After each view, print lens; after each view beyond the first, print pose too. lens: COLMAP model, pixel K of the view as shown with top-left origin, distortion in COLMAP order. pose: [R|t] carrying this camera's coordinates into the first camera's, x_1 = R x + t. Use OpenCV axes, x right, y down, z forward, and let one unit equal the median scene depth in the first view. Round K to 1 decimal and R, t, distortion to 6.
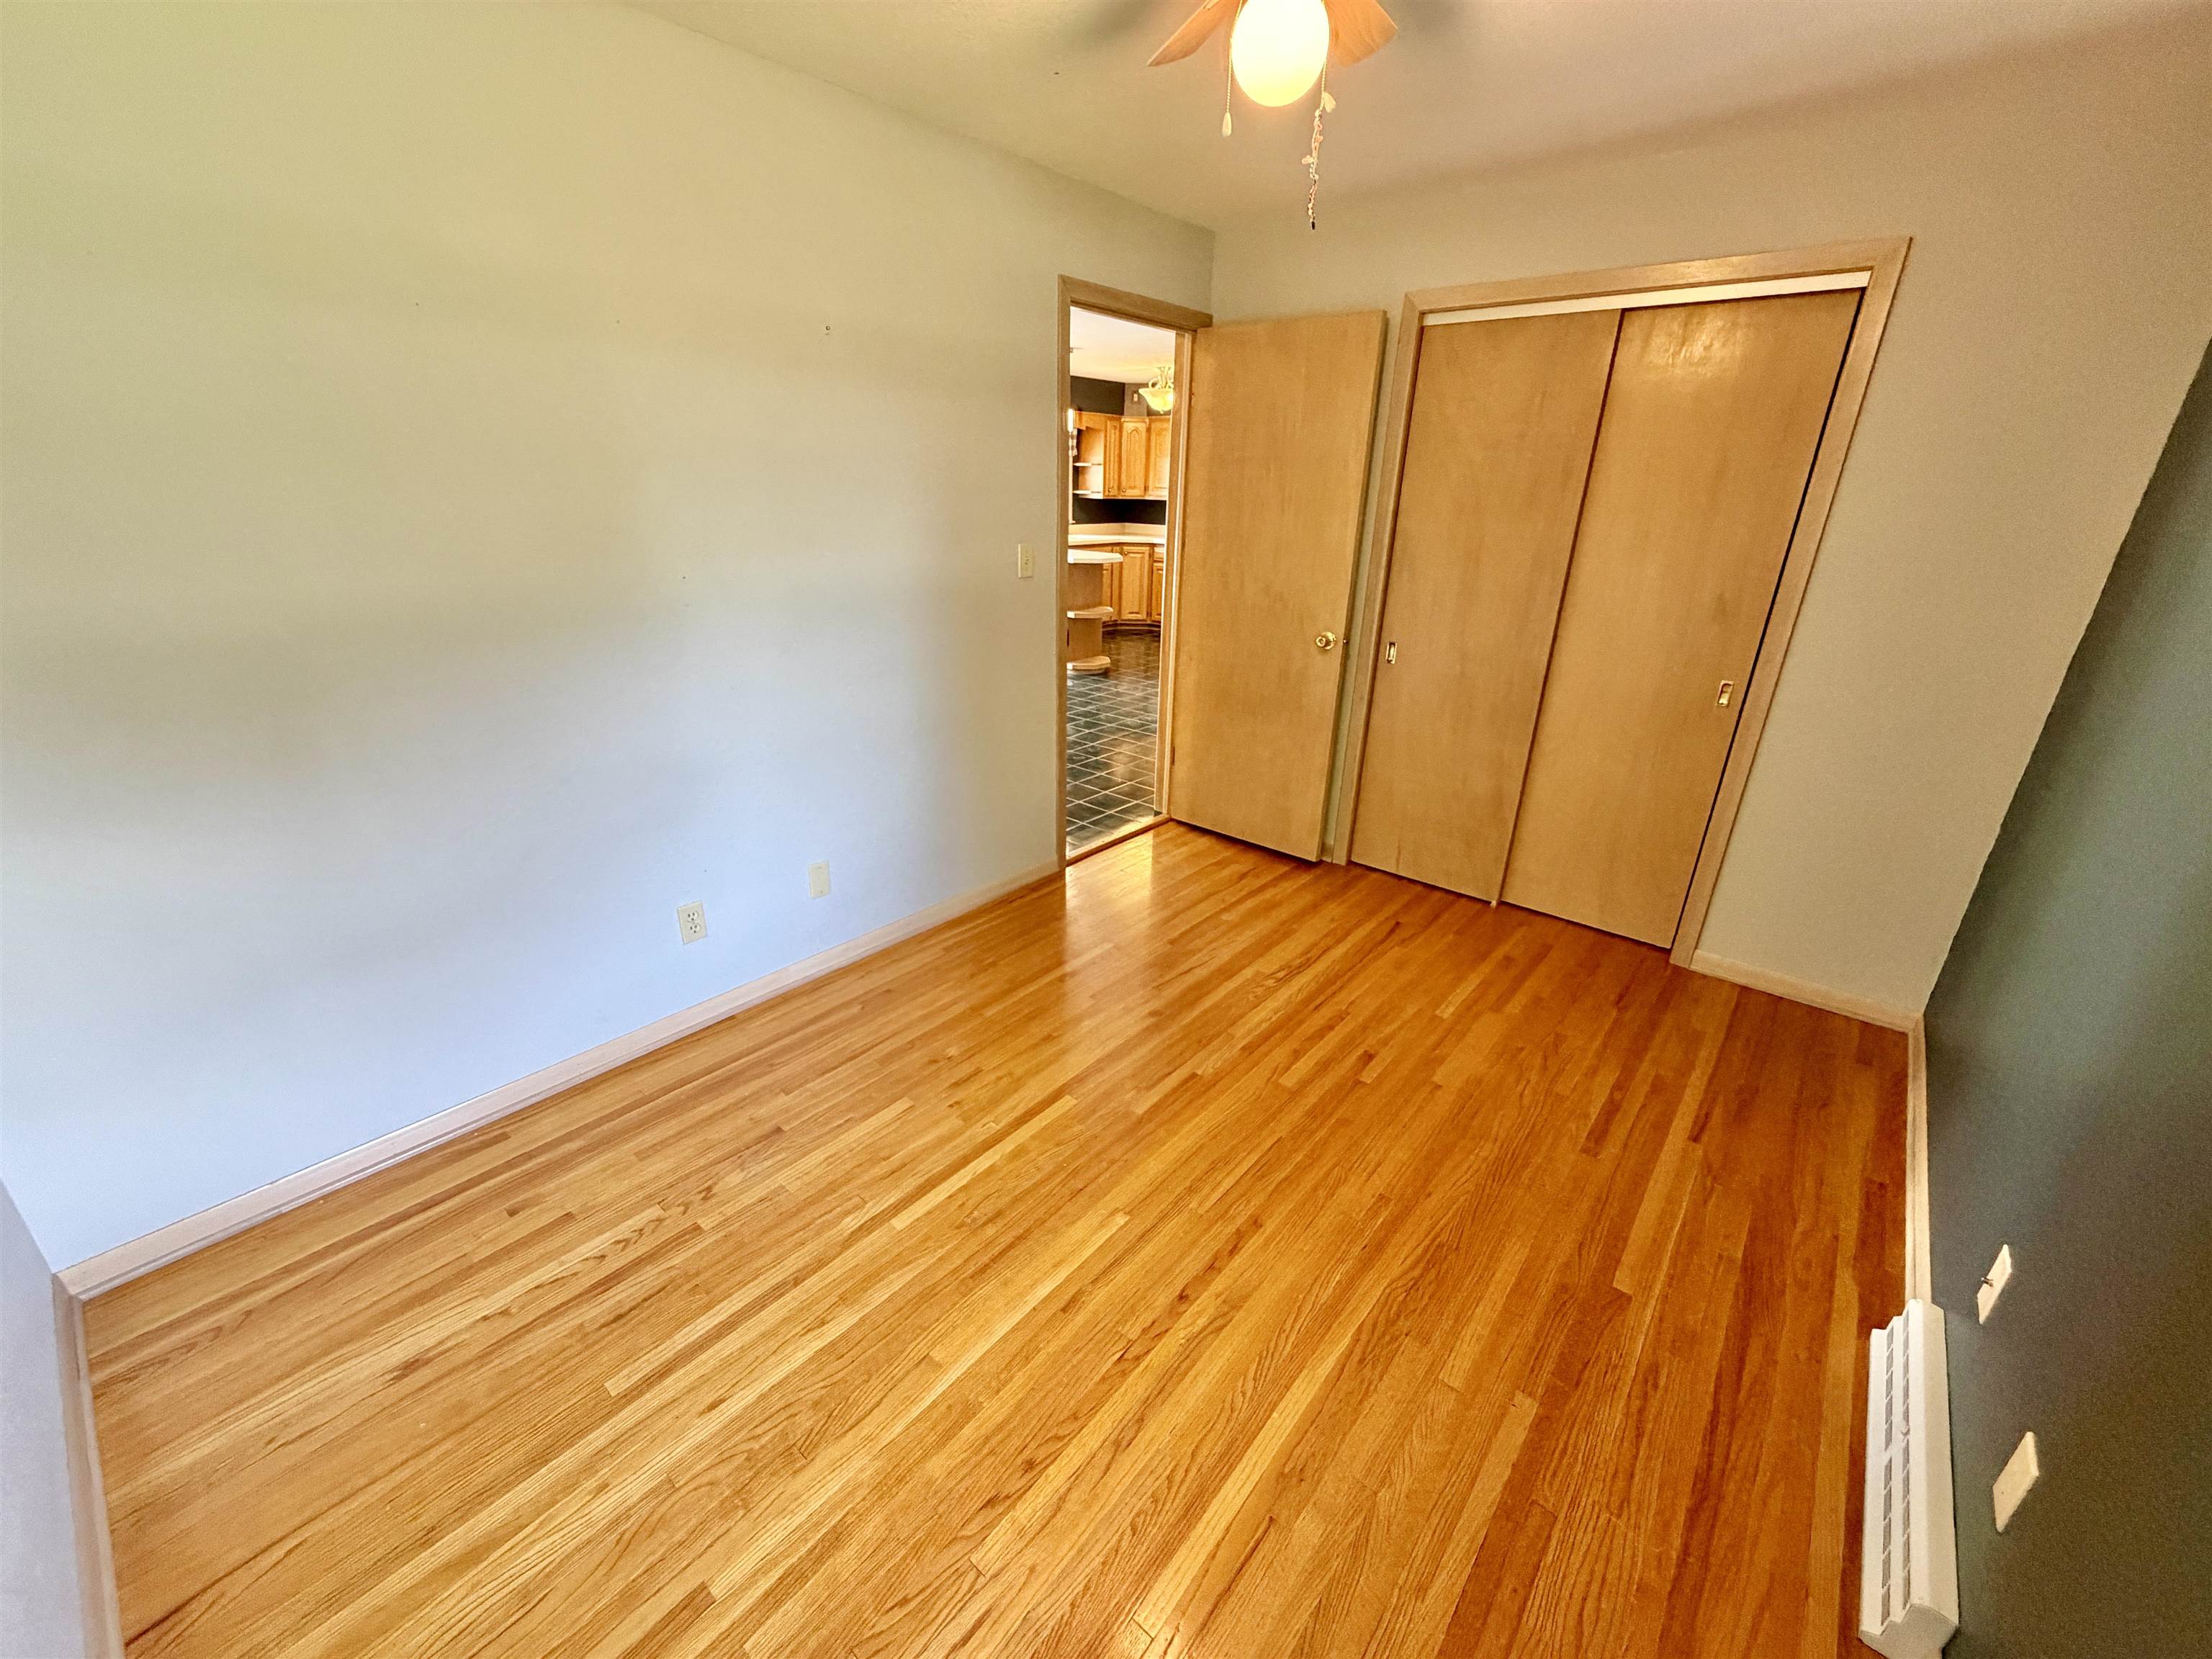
lens RADIAL K [[881.4, 0, 1097.7], [0, 881.4, 830.6], [0, 0, 1]] dist [-0.001276, 0.000089]
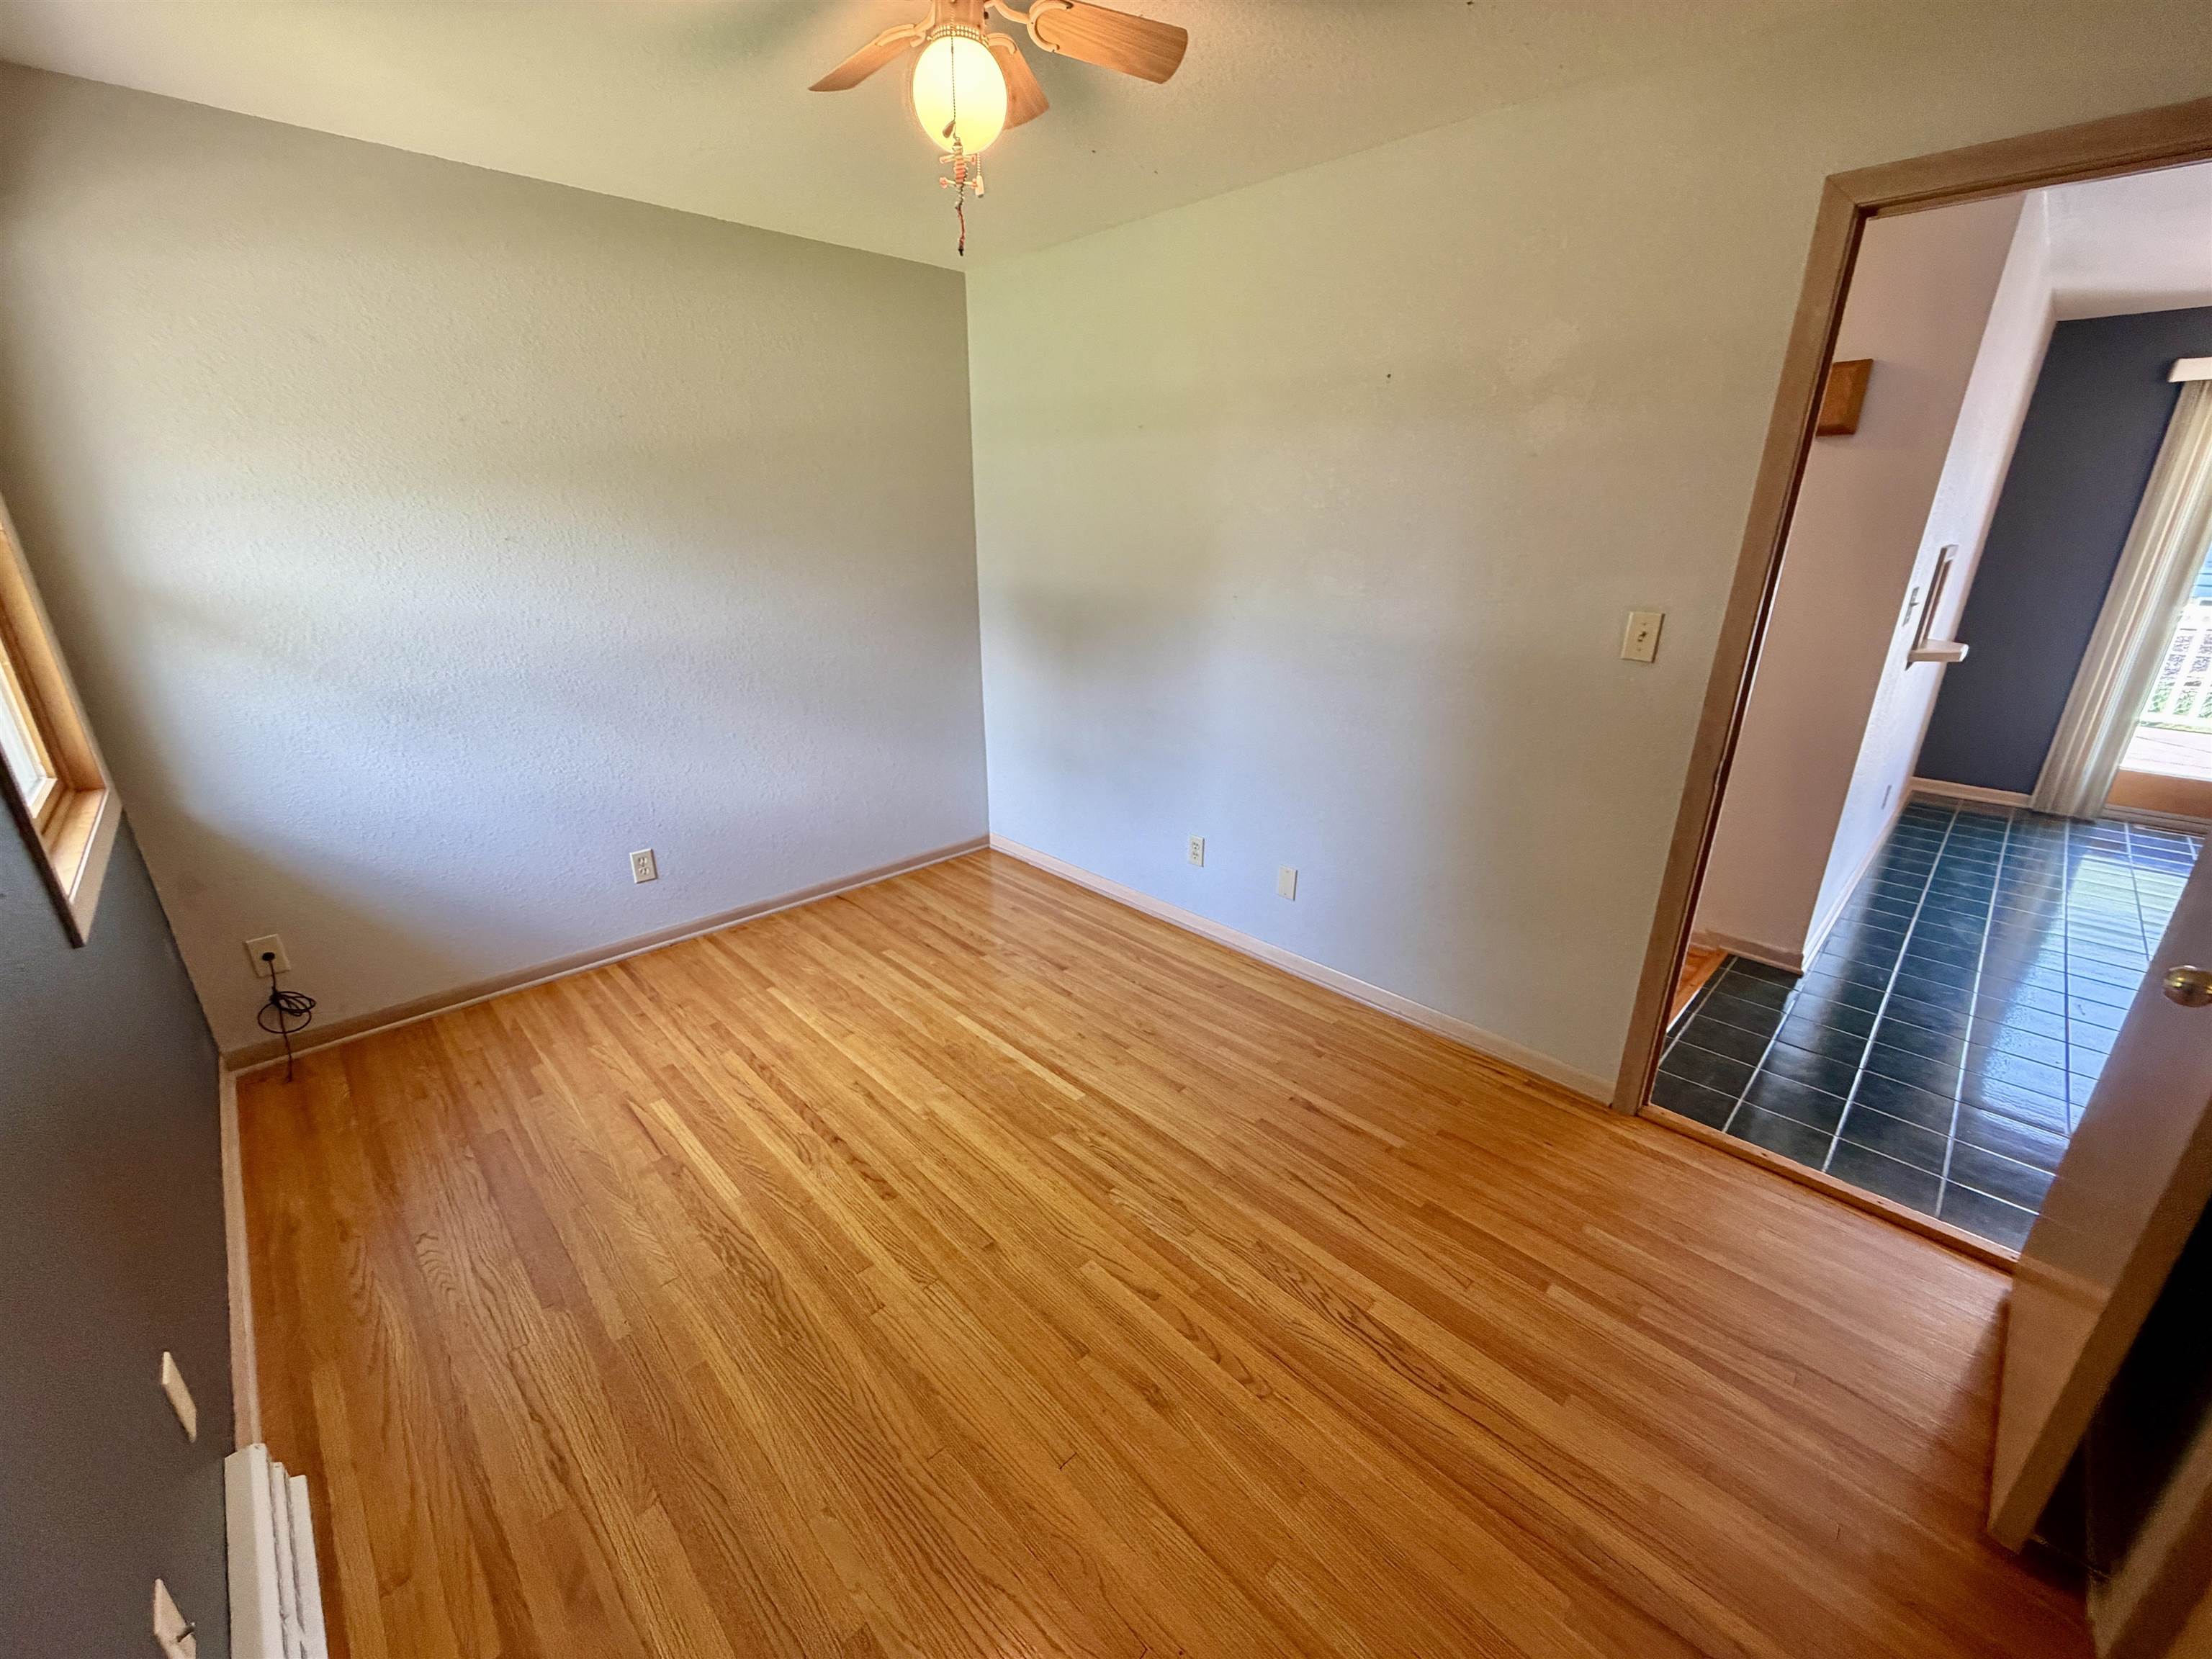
lens RADIAL K [[881.4, 0, 1097.7], [0, 881.4, 830.6], [0, 0, 1]] dist [-0.001276, 0.000089]
pose [[-0.090951, 0.314555, -0.944872, 0.954013], [-0.374027, 0.868551, 0.325150, -0.355345], [0.922947, 0.382980, 0.038657, 0.948923]]
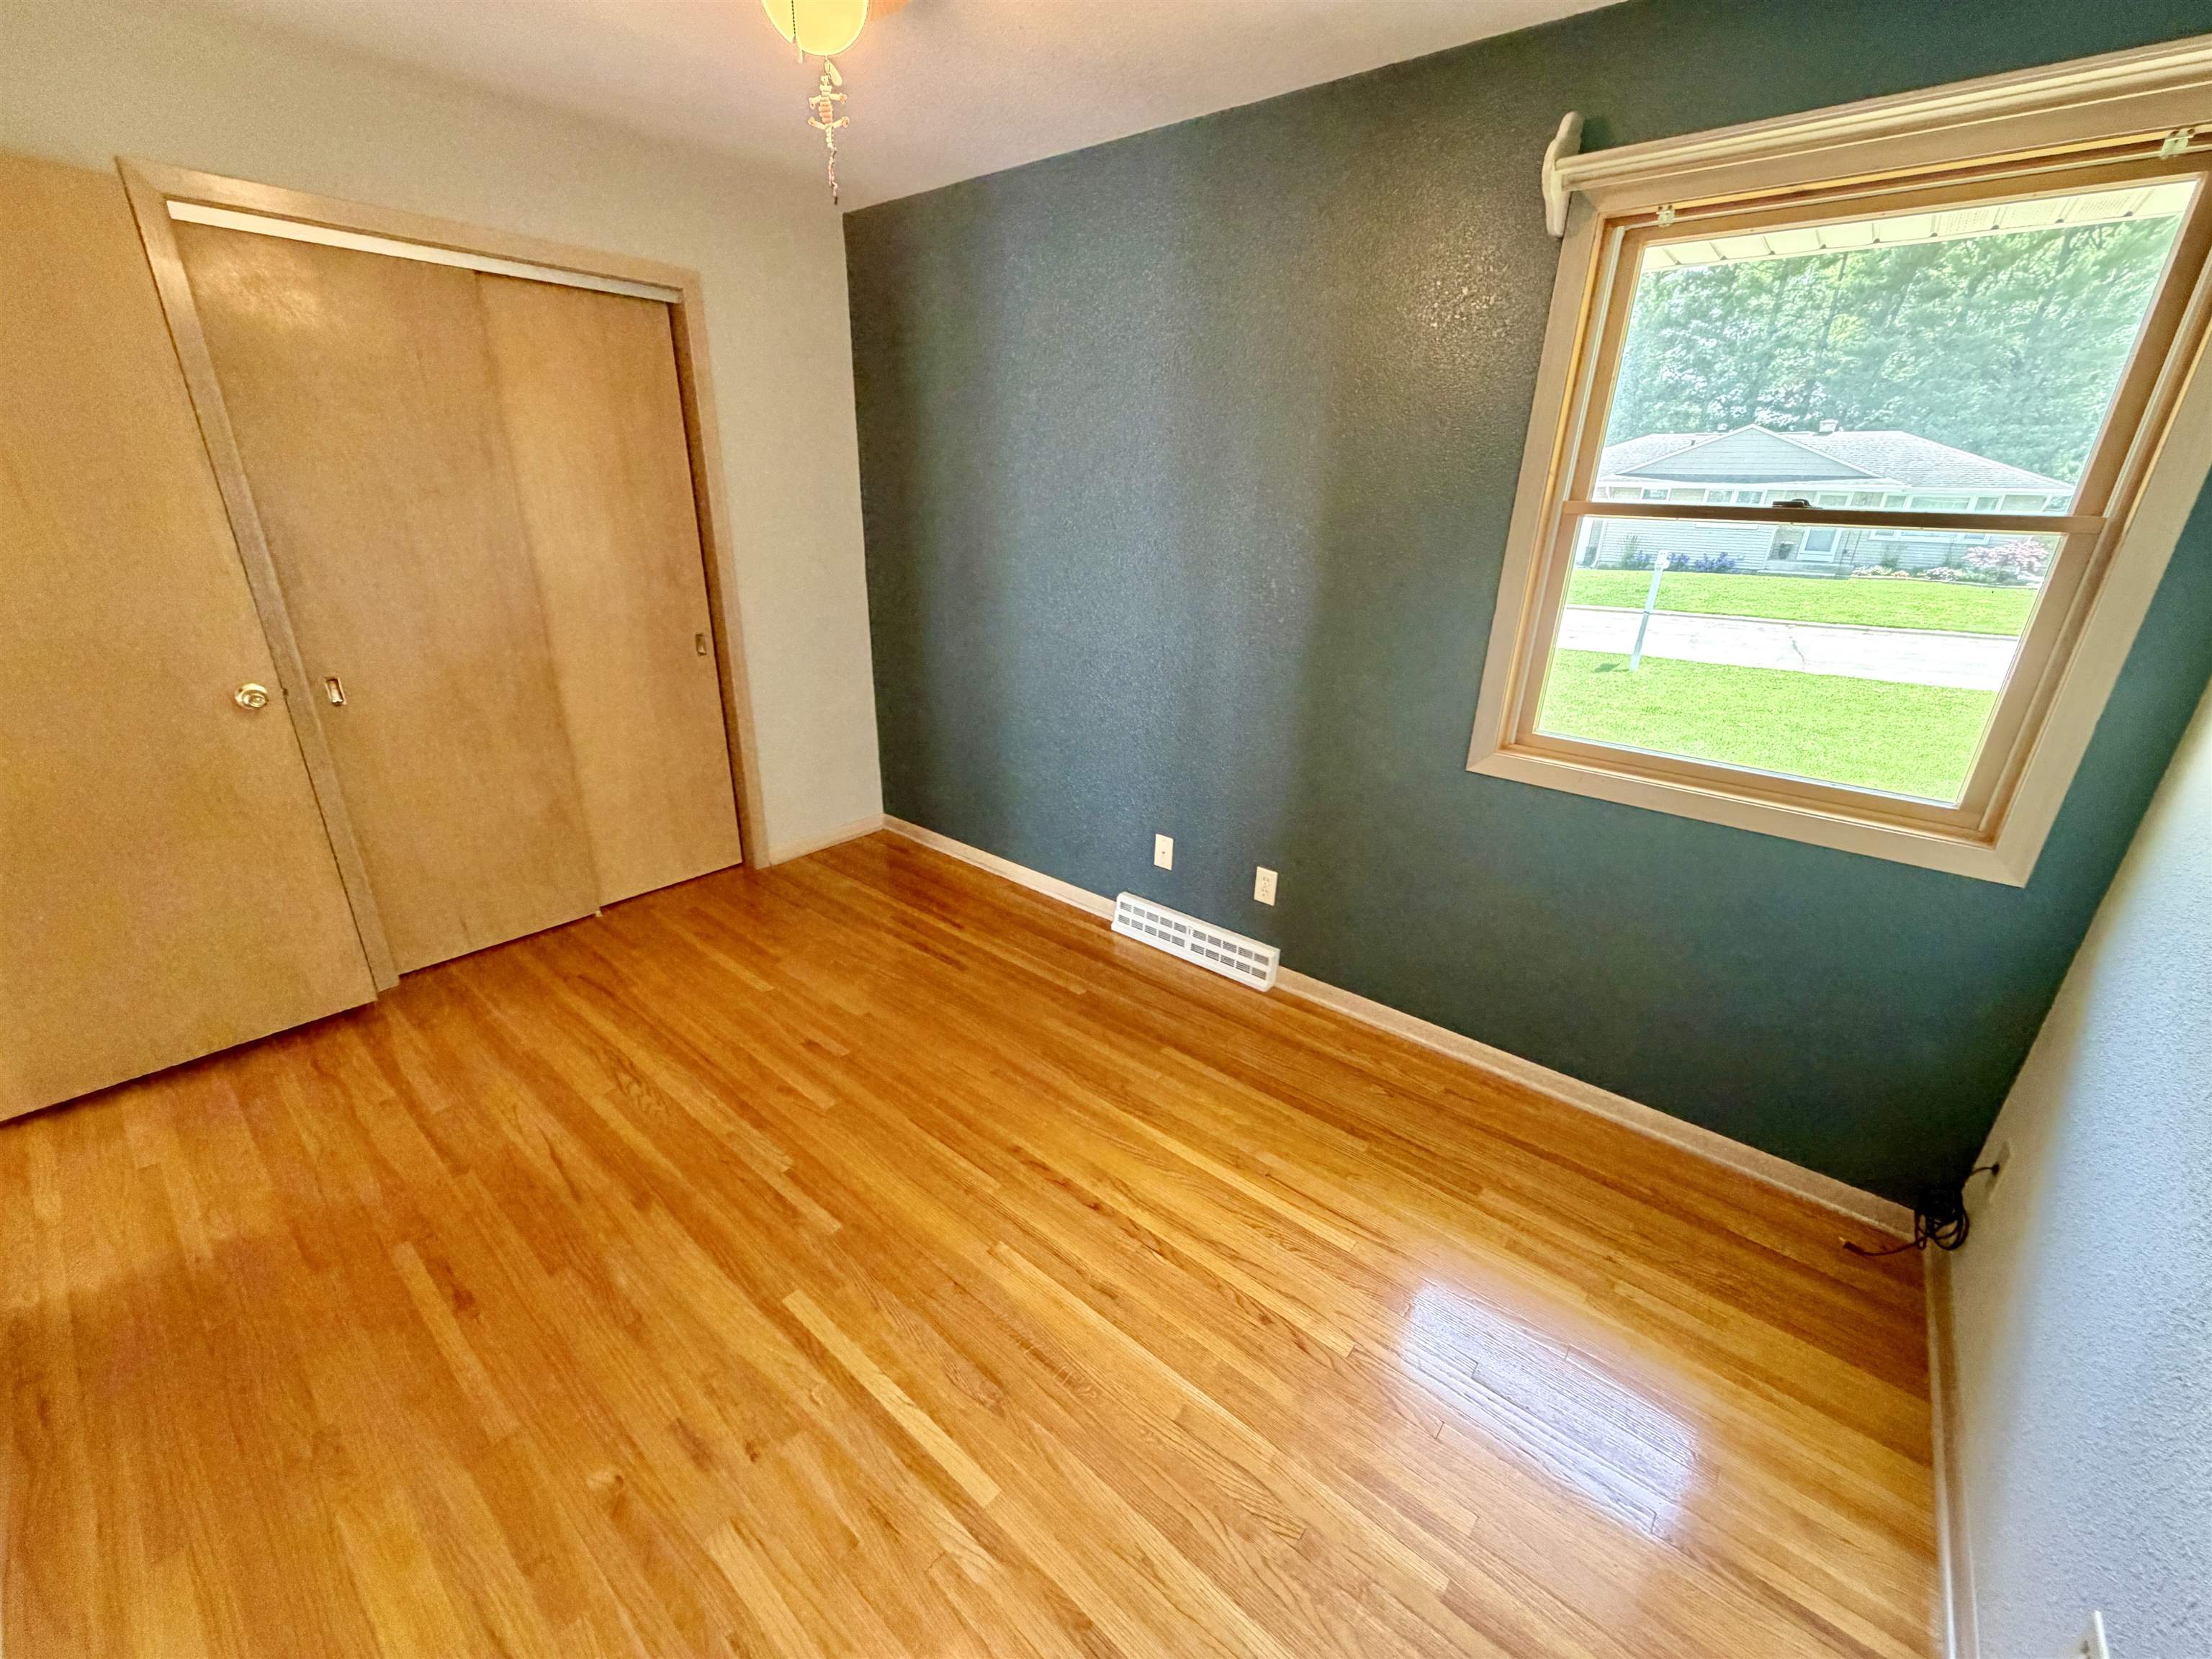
lens RADIAL K [[881.4, 0, 1097.7], [0, 881.4, 830.6], [0, 0, 1]] dist [-0.001276, 0.000089]
pose [[-0.005668, -0.382850, 0.923793, -0.633428], [0.348027, 0.865298, 0.360743, -0.241982], [-0.937467, 0.323550, 0.128338, 0.586719]]
